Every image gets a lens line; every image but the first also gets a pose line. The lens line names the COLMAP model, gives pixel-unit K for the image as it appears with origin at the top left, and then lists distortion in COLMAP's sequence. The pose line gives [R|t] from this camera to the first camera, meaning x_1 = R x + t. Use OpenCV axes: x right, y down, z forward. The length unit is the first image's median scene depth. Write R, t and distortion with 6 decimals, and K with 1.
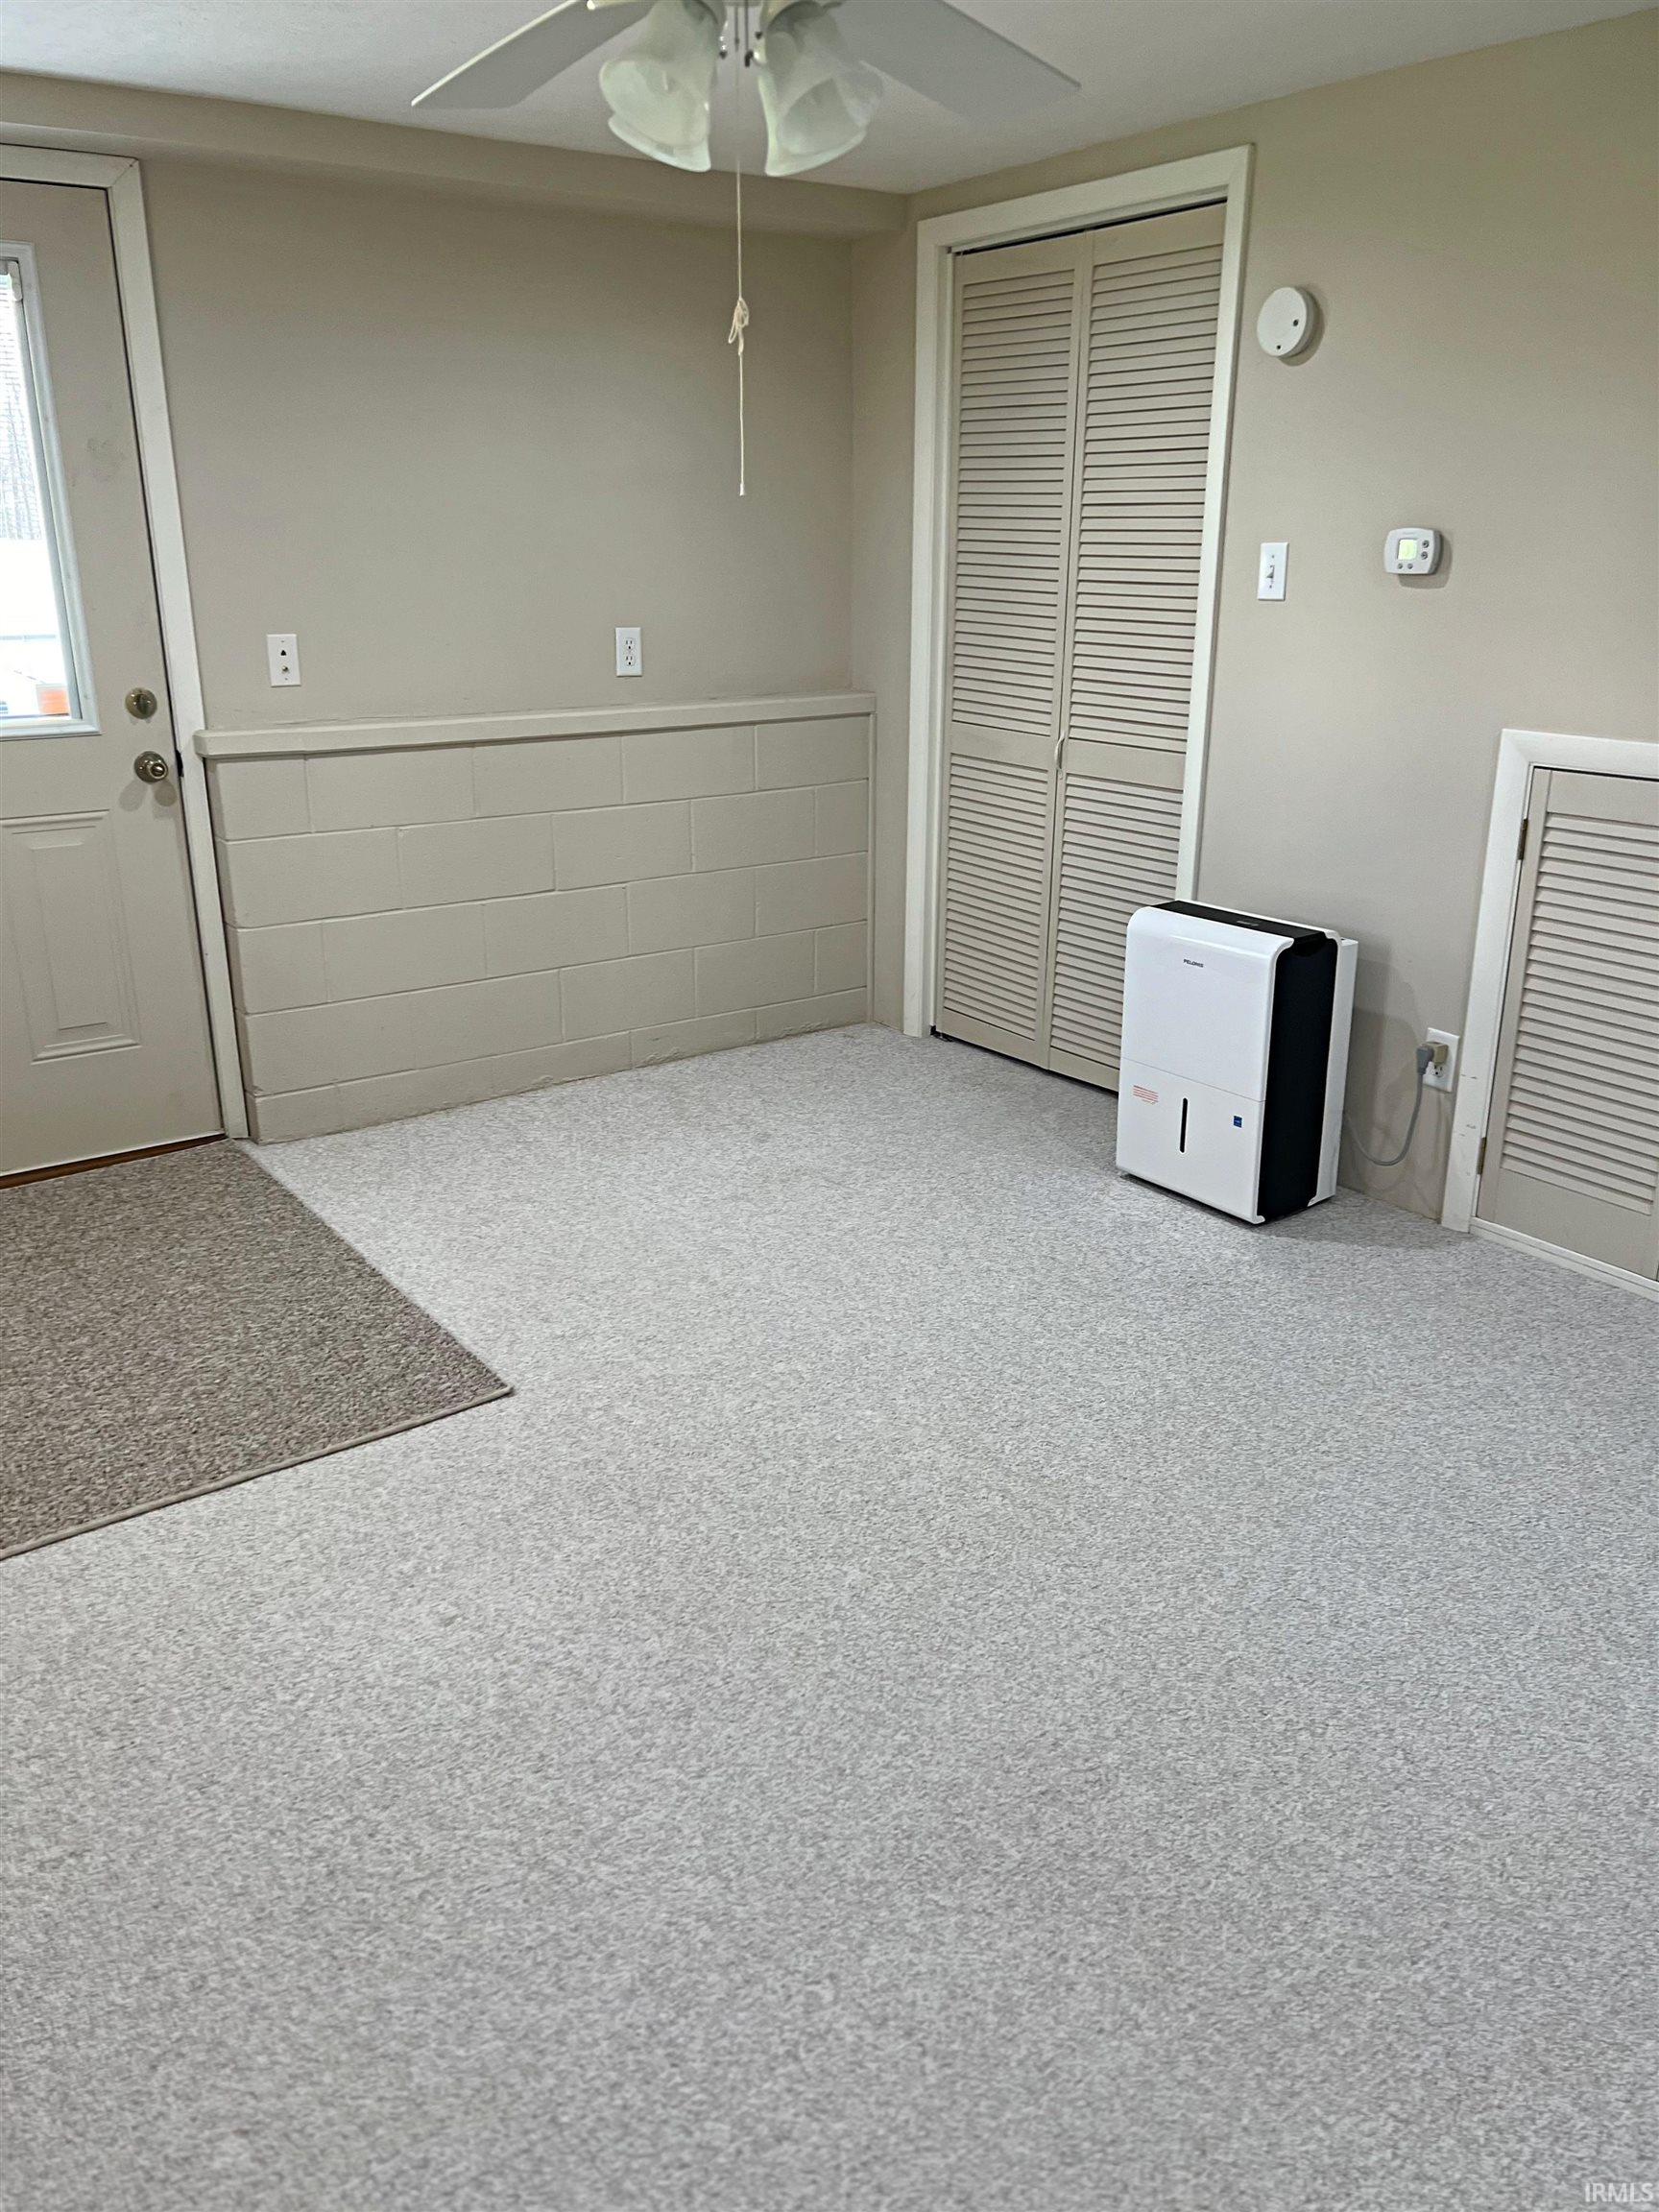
lens RADIAL K [[1633.9, 0, 828.3], [0, 1633.9, 1162.5], [0, 0, 1]] dist [-0.002957, -0.018166]
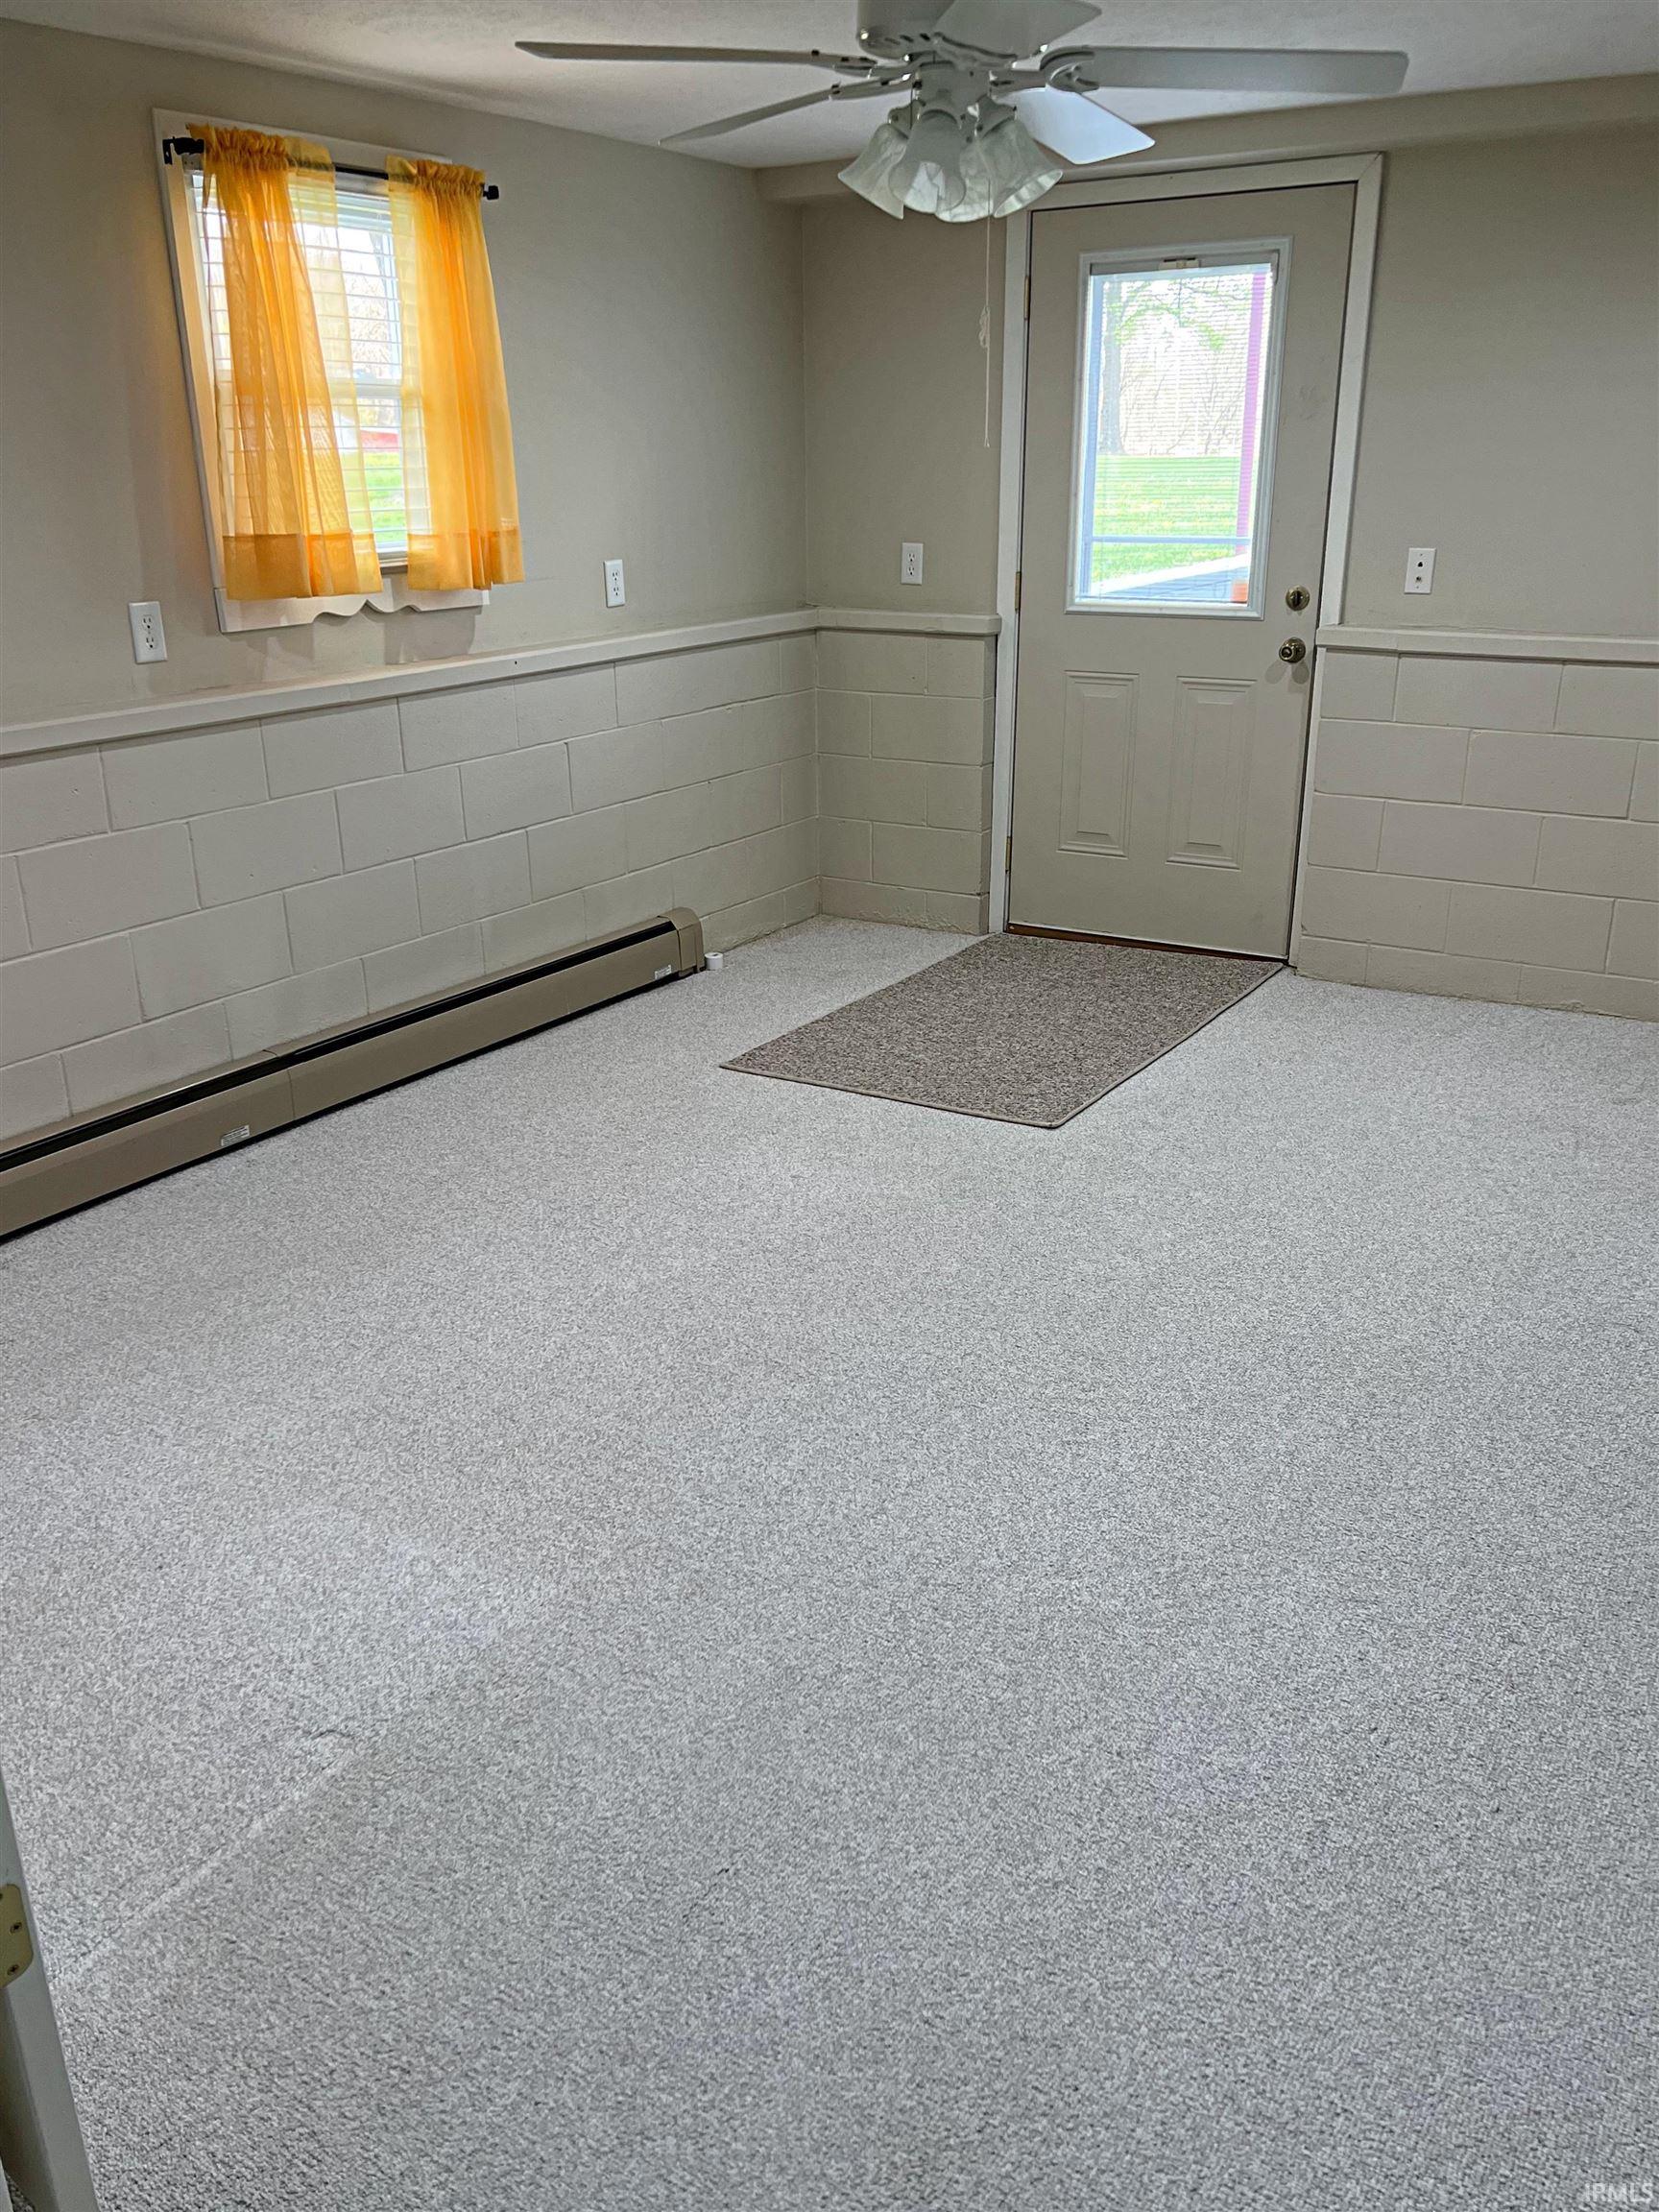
lens RADIAL K [[1691.1, 0, 829.1], [0, 1691.1, 1116.4], [0, 0, 1]] dist [0.030397, -0.022053]
pose [[0.385846, 0.326956, -0.862683, 0.676966], [-0.315811, 0.925409, 0.209479, -0.072009], [0.866825, 0.191618, 0.460322, 0.161458]]
